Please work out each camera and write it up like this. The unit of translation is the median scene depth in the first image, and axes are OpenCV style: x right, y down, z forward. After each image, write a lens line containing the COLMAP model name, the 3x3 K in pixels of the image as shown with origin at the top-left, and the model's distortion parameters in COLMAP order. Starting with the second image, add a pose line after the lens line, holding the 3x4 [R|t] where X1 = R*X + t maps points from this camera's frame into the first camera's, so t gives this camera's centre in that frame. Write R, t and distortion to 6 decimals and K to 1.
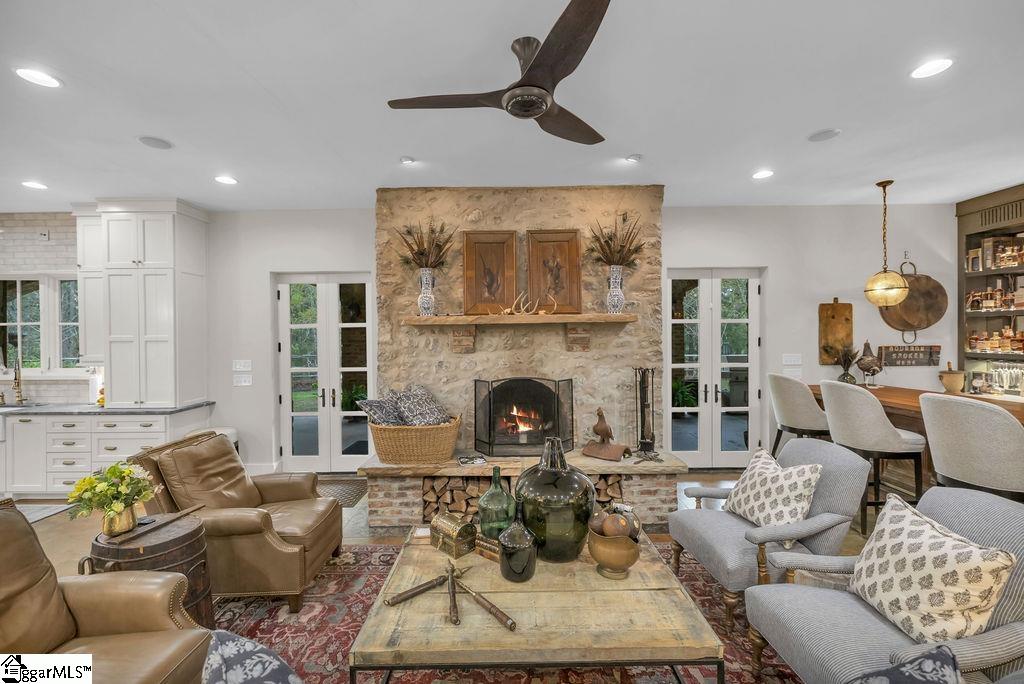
lens RADIAL K [[433.6, 0, 582.3], [0, 433.6, 347.2], [0, 0, 1]] dist [-0.000677, -0.000248]
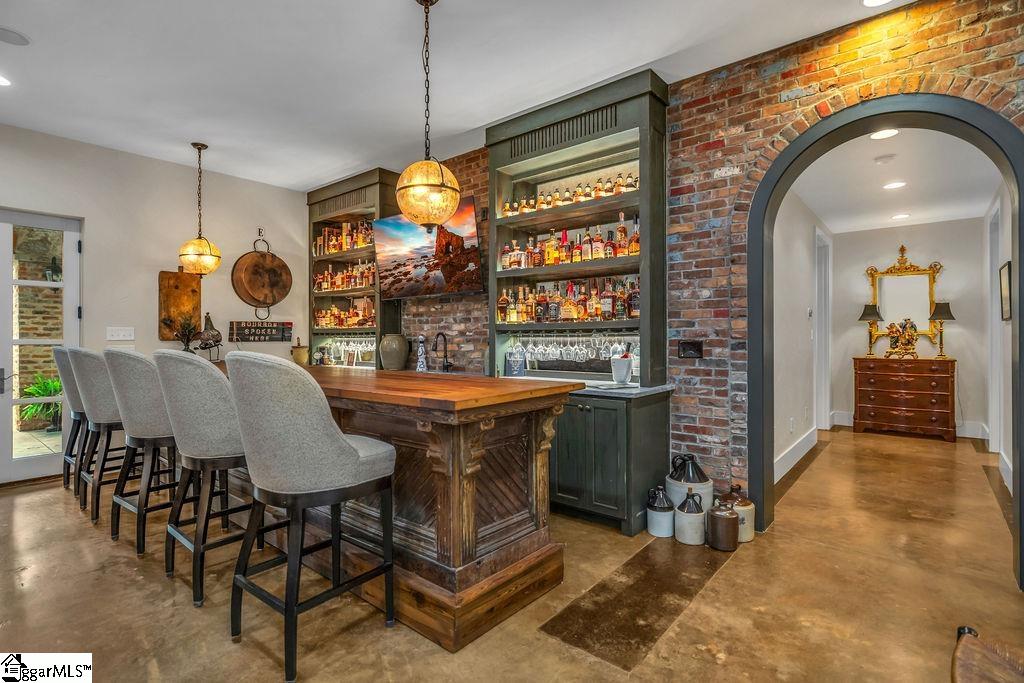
lens RADIAL K [[433.6, 0, 582.3], [0, 433.6, 346.7], [0, 0, 1]] dist [-0.000677, -0.000248]
pose [[0.676816, 0.015480, 0.735989, 0.539861], [0.001761, 0.999742, -0.022647, 0.083245], [-0.736150, 0.016624, 0.676614, -0.247168]]
